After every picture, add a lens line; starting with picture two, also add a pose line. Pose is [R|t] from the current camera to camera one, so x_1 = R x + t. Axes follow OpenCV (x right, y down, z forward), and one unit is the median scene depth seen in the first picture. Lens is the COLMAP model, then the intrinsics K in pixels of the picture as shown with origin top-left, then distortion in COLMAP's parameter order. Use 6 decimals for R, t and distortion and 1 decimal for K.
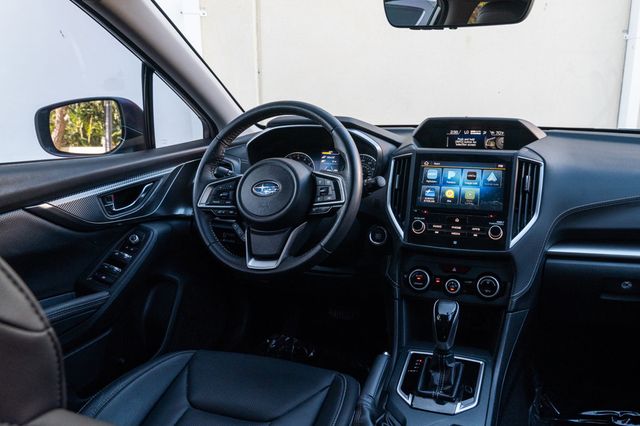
lens RADIAL K [[480.8, 0, 370.3], [0, 480.8, 221.4], [0, 0, 1]] dist [-0.028796, -0.005230]
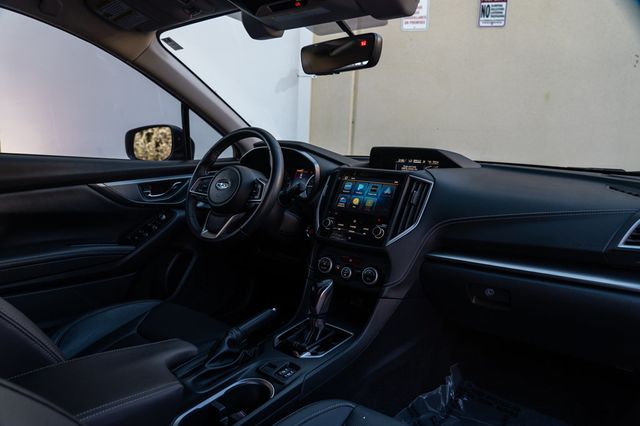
lens RADIAL K [[433.8, 0, 323.4], [0, 433.8, 211.6], [0, 0, 1]] dist [-0.002073, 0.003810]
pose [[0.930172, 0.086493, -0.356789, 0.504794], [-0.125545, 0.988200, -0.087746, 0.082774], [0.344990, 0.126412, 0.930055, -0.104795]]
